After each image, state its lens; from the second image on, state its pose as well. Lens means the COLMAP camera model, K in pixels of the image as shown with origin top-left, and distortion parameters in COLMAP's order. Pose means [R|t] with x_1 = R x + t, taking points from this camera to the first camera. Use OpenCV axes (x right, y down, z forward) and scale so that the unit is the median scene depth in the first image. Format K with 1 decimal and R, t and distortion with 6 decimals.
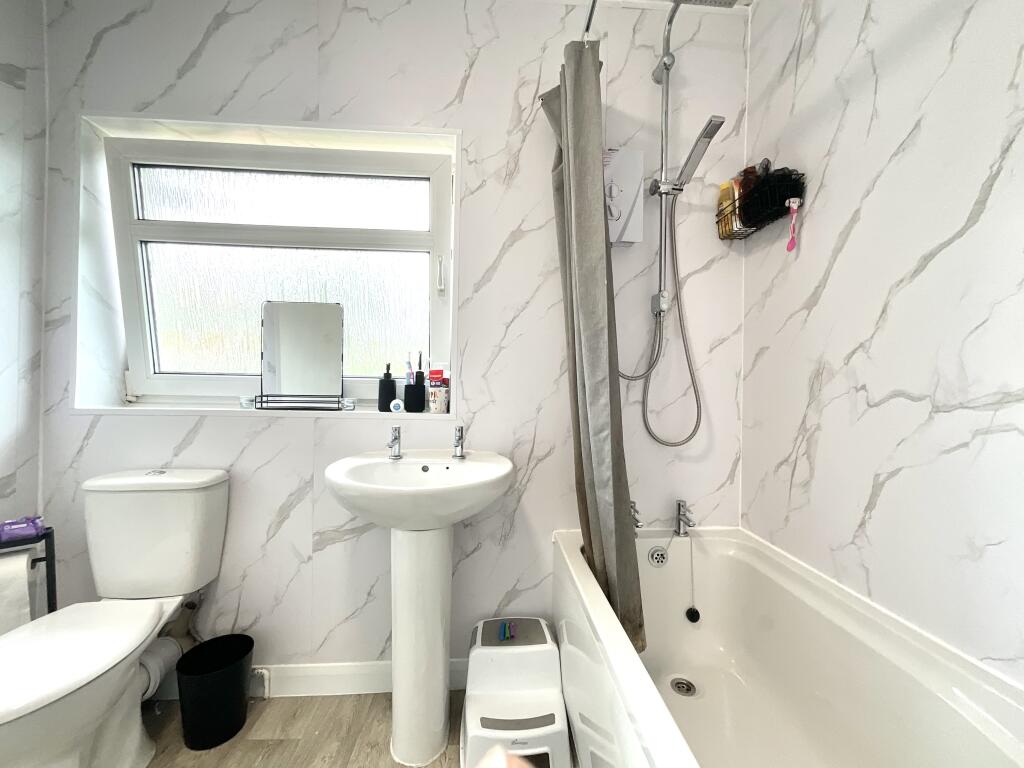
lens RADIAL K [[413.9, 0, 513.7], [0, 413.9, 384.0], [0, 0, 1]] dist [0.001188, -0.000227]
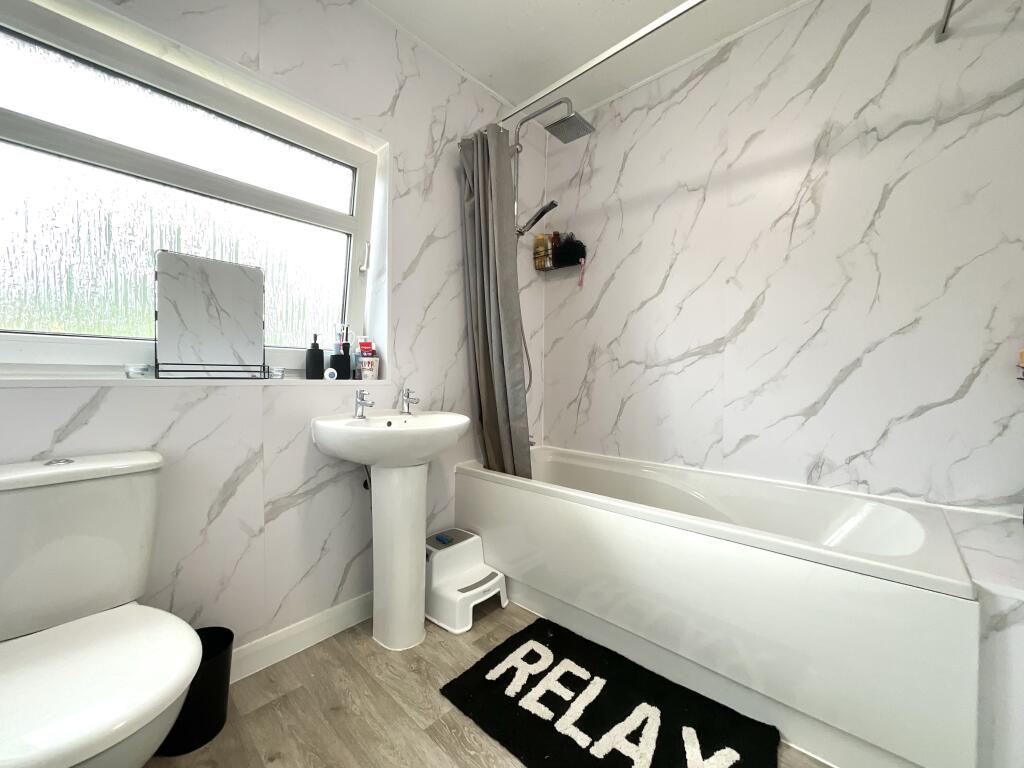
lens RADIAL K [[413.9, 0, 513.7], [0, 413.9, 384.0], [0, 0, 1]] dist [0.001188, -0.000227]
pose [[0.711813, -0.024363, 0.701946, -0.741992], [0.003170, 0.999499, 0.031476, 0.048744], [-0.702362, -0.020180, 0.711534, -0.100526]]
